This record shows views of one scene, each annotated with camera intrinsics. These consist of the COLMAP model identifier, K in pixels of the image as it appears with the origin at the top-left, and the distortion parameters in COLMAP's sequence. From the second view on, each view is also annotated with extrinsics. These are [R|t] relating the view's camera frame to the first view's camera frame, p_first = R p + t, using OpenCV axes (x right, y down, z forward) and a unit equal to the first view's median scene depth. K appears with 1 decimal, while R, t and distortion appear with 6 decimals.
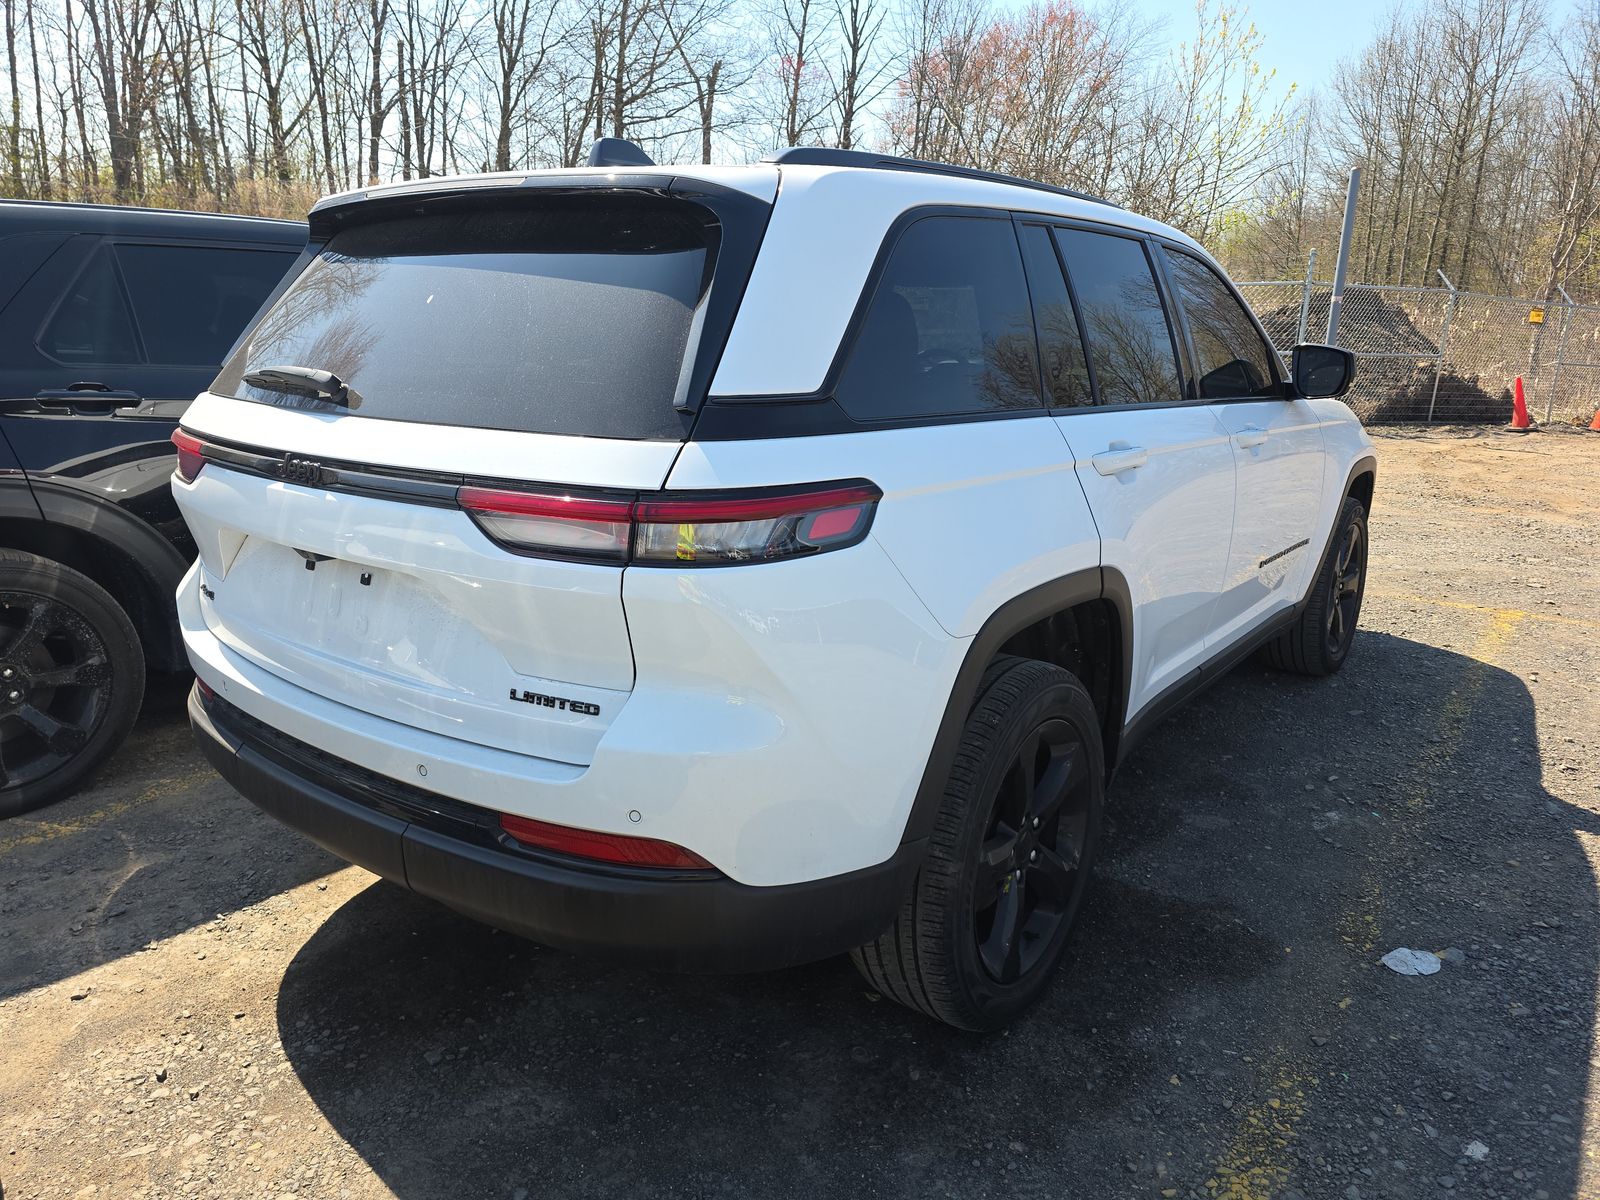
lens RADIAL K [[1064.1, 0, 814.4], [0, 1064.1, 586.5], [0, 0, 1]] dist [0.053394, -0.045145]
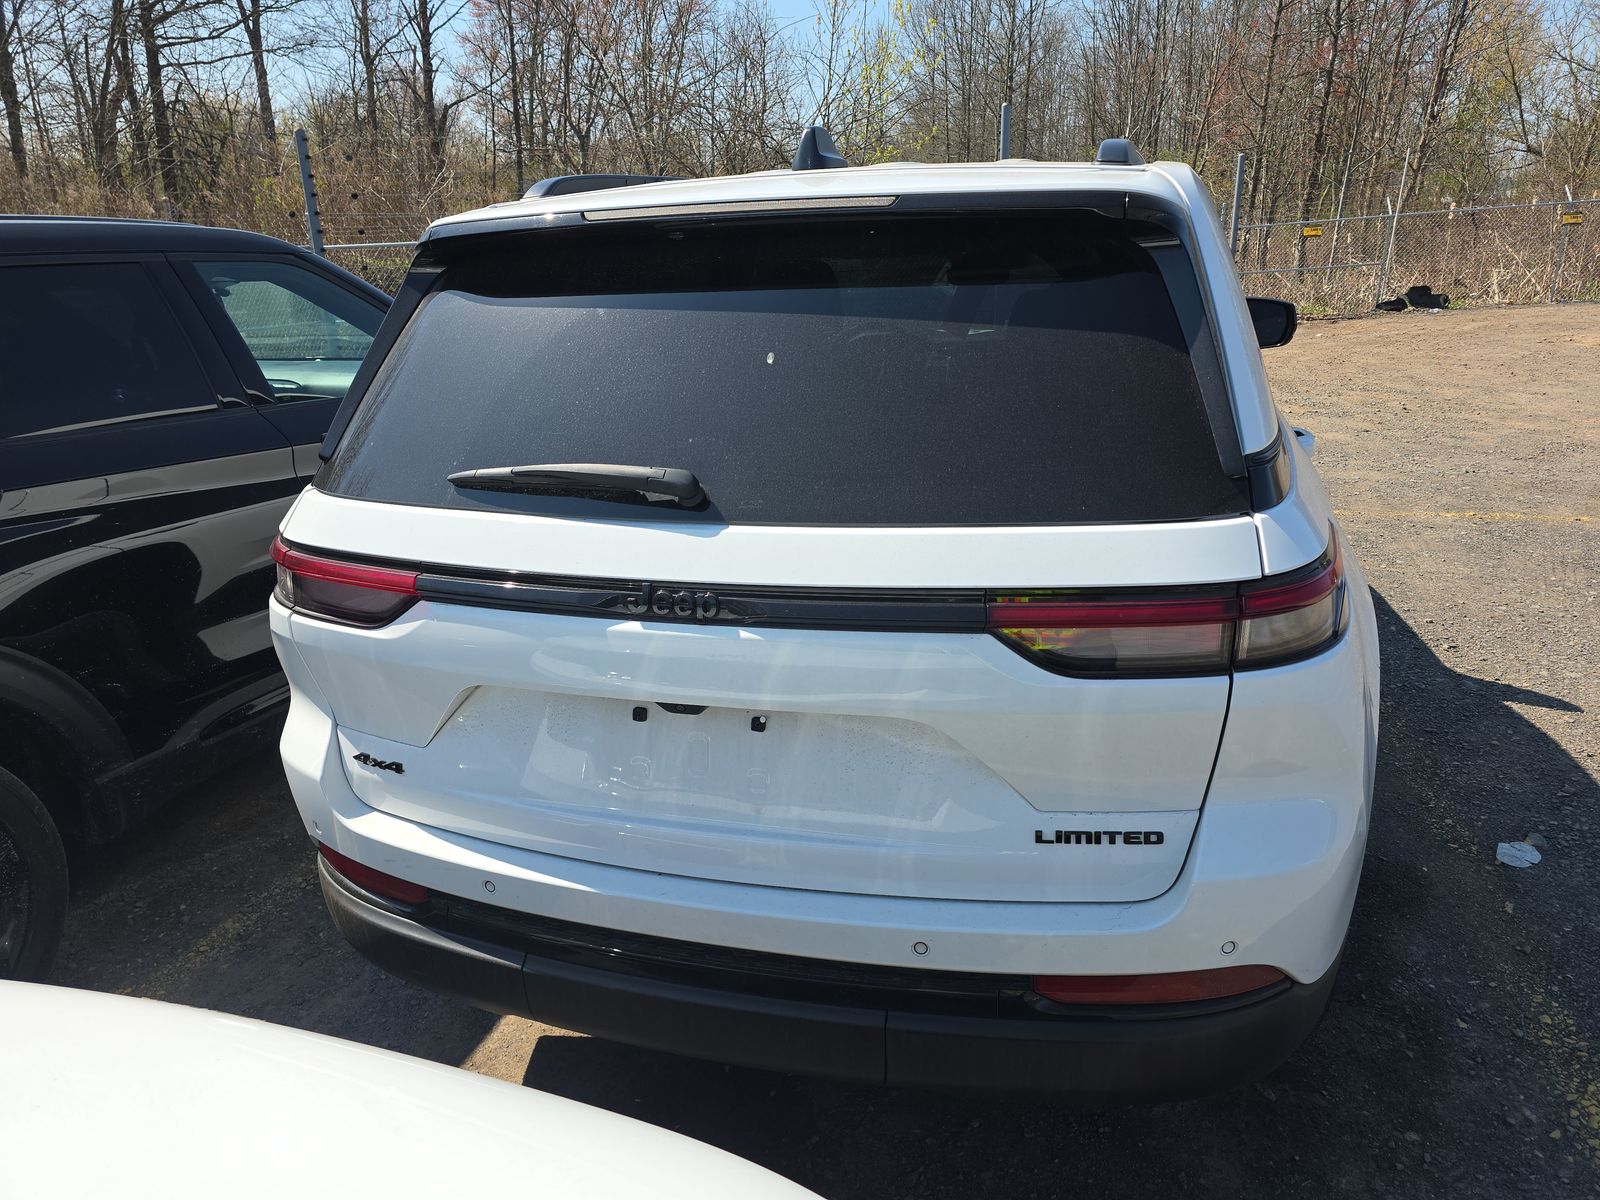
lens RADIAL K [[1064.1, 0, 814.4], [0, 1064.1, 586.5], [0, 0, 1]] dist [0.053394, -0.045145]
pose [[0.934351, -0.154445, 0.321145, -0.542519], [0.135580, 0.987495, 0.080445, -0.145150], [-0.329554, -0.031623, 0.943607, 0.220445]]
